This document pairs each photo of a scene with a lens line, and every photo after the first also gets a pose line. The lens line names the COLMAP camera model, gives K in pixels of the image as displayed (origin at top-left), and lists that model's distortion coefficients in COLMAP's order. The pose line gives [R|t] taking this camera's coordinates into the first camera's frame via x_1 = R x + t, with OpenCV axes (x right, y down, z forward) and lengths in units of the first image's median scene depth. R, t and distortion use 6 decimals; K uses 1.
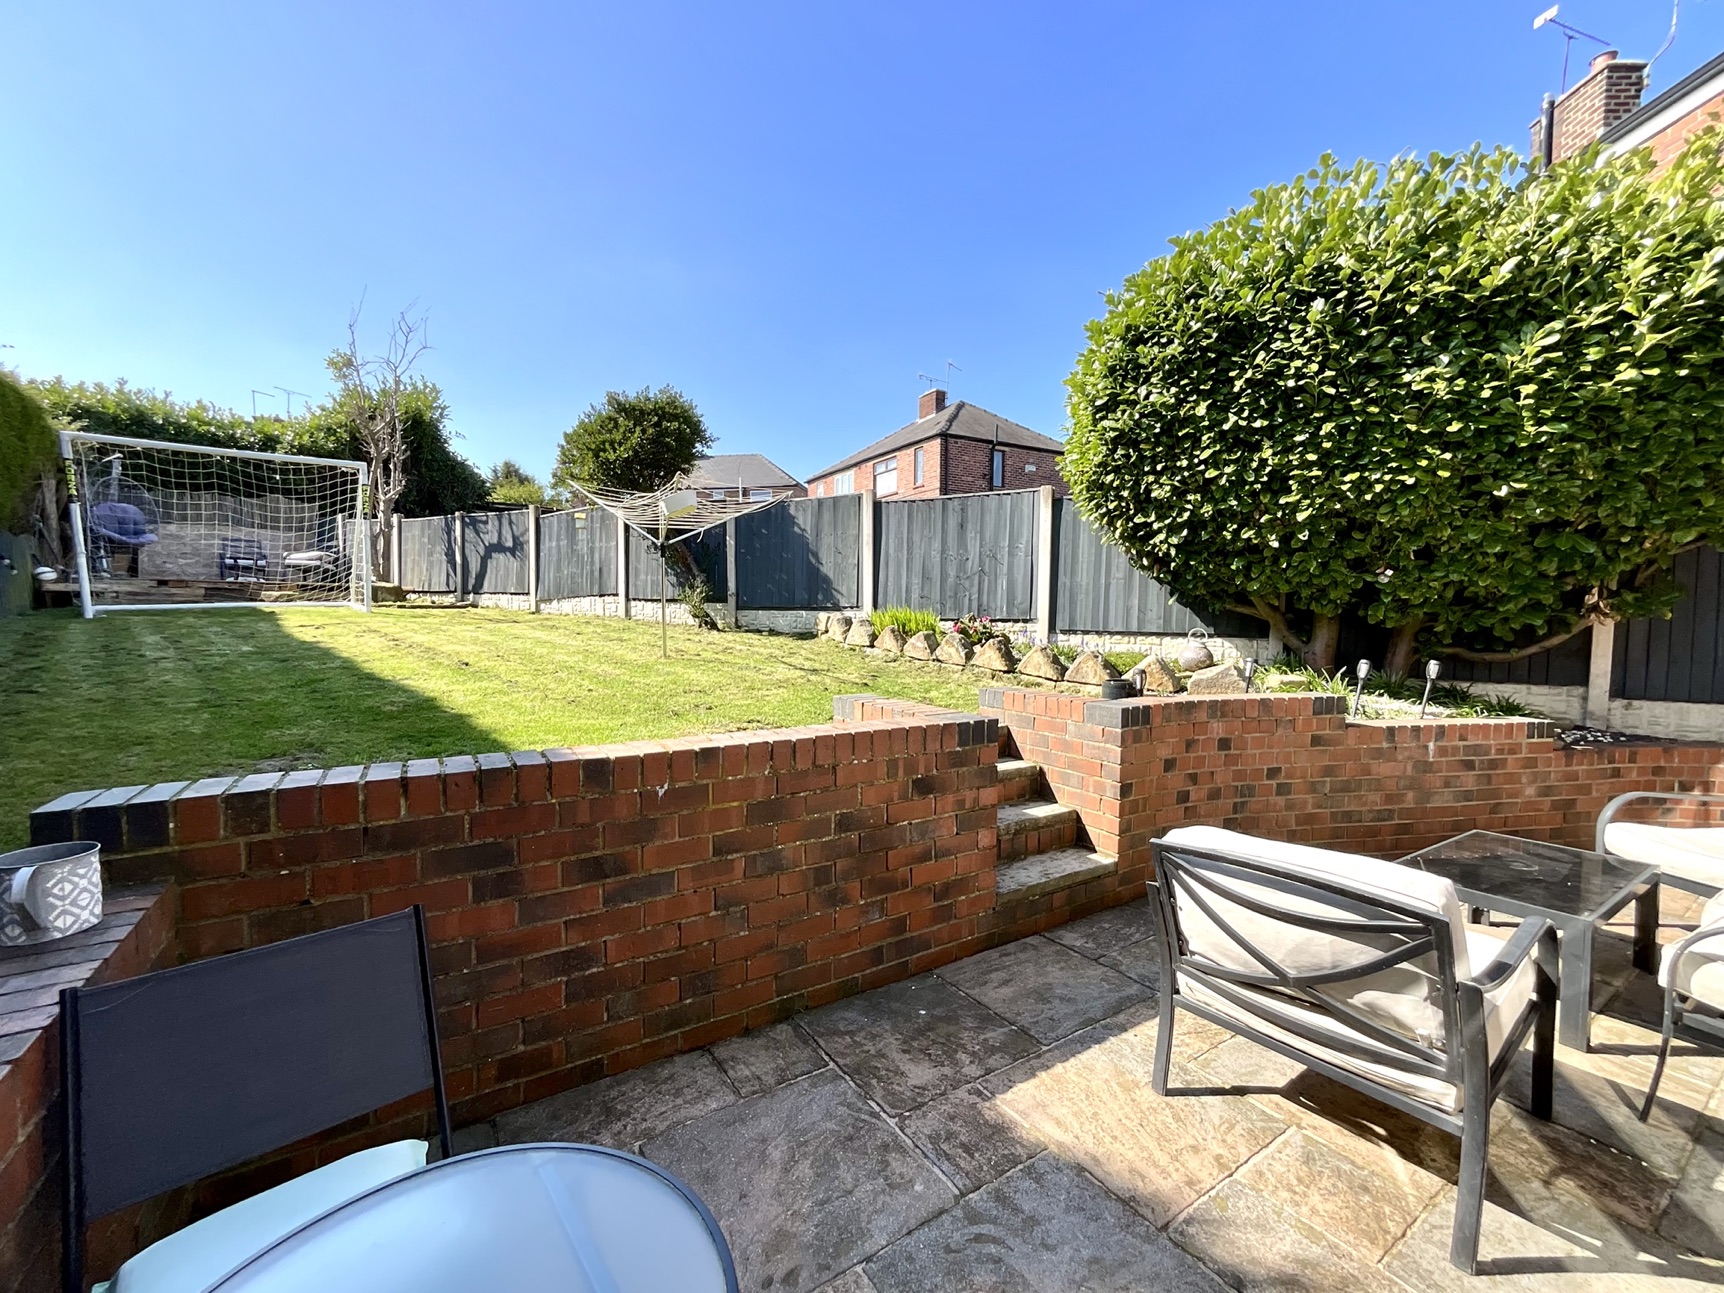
lens RADIAL K [[700.8, 0, 870.0], [0, 700.8, 646.8], [0, 0, 1]] dist [-0.002921, -0.000601]
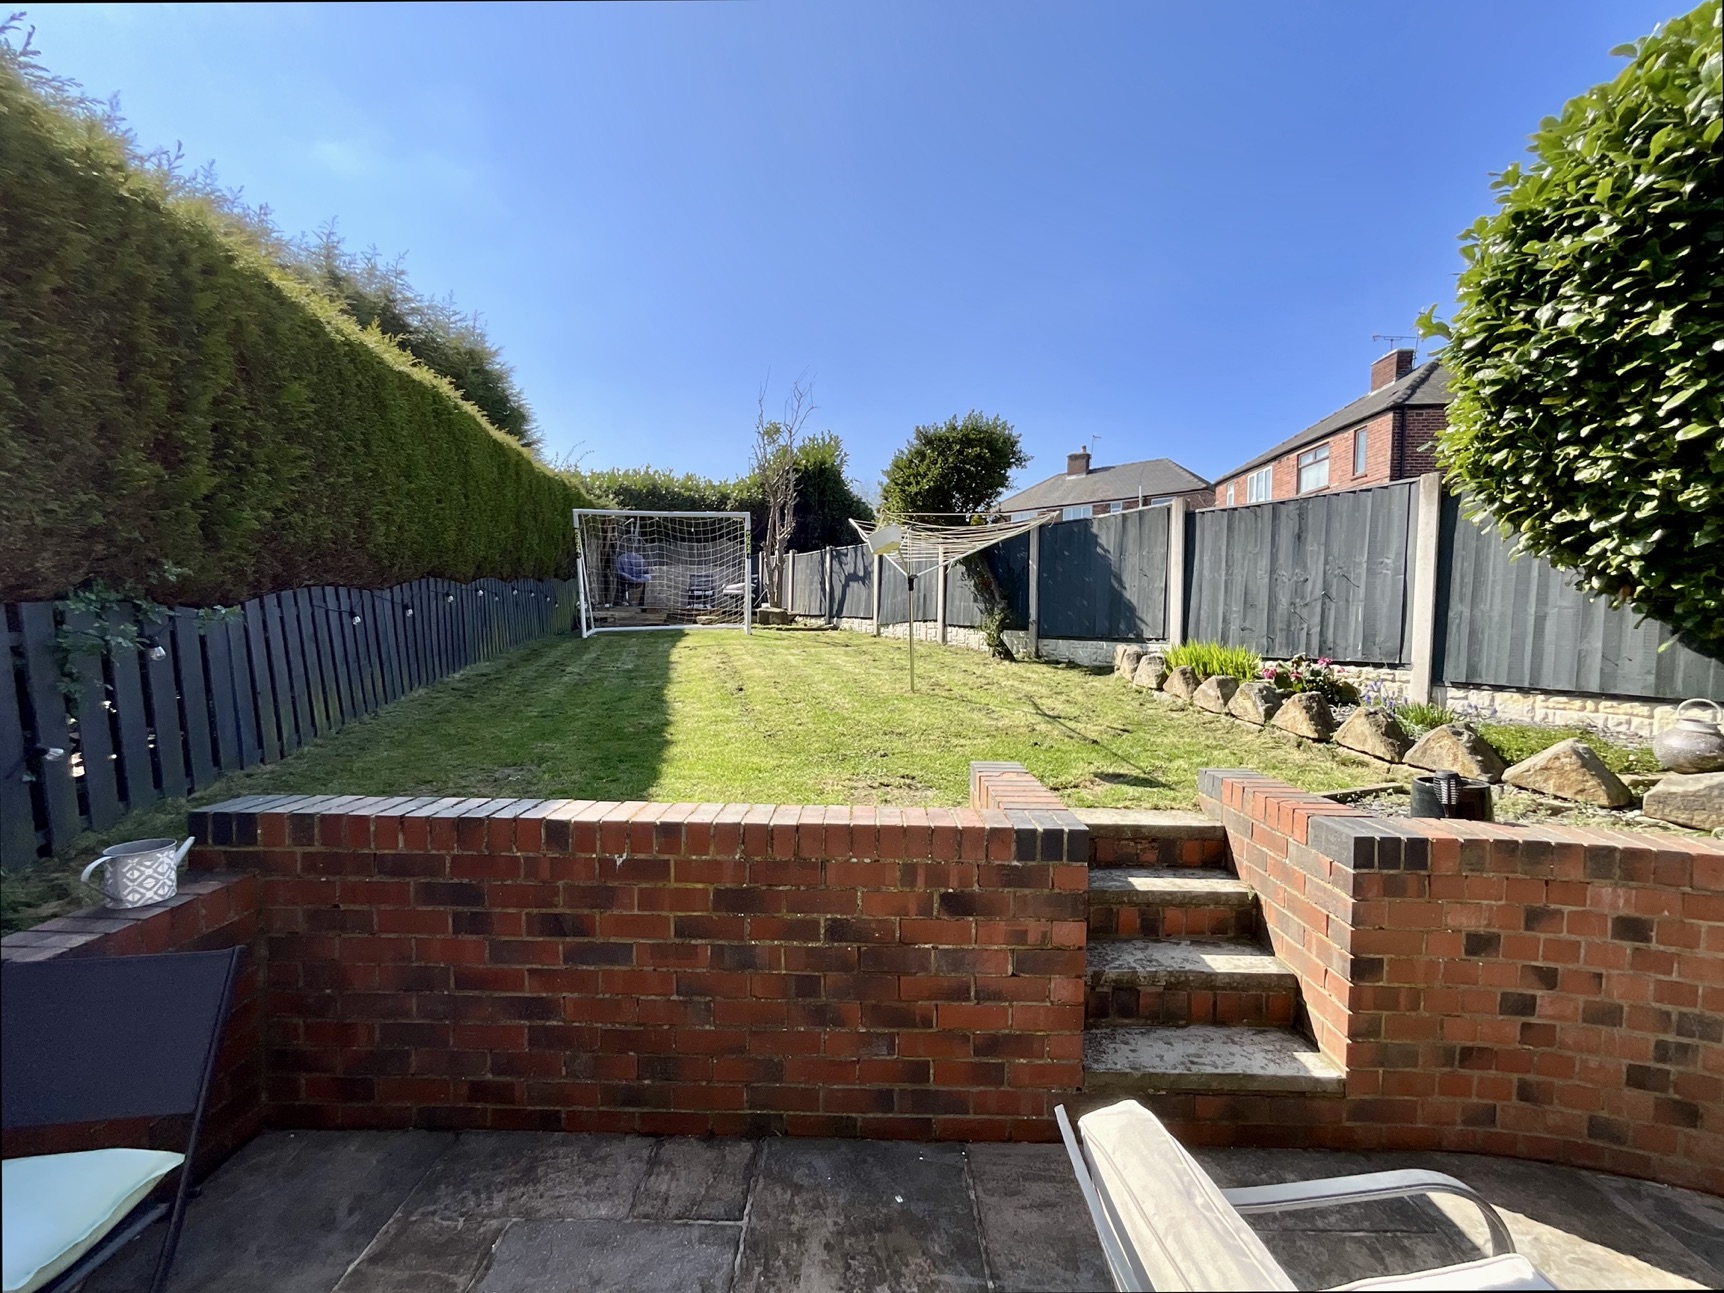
lens RADIAL K [[702.1, 0, 864.5], [0, 702.1, 648.9], [0, 0, 1]] dist [-0.001121, -0.000314]
pose [[0.834939, 0.026723, -0.549694, 0.228439], [-0.036201, 0.999324, -0.006406, -0.042110], [0.549151, 0.025248, 0.835342, 0.156085]]
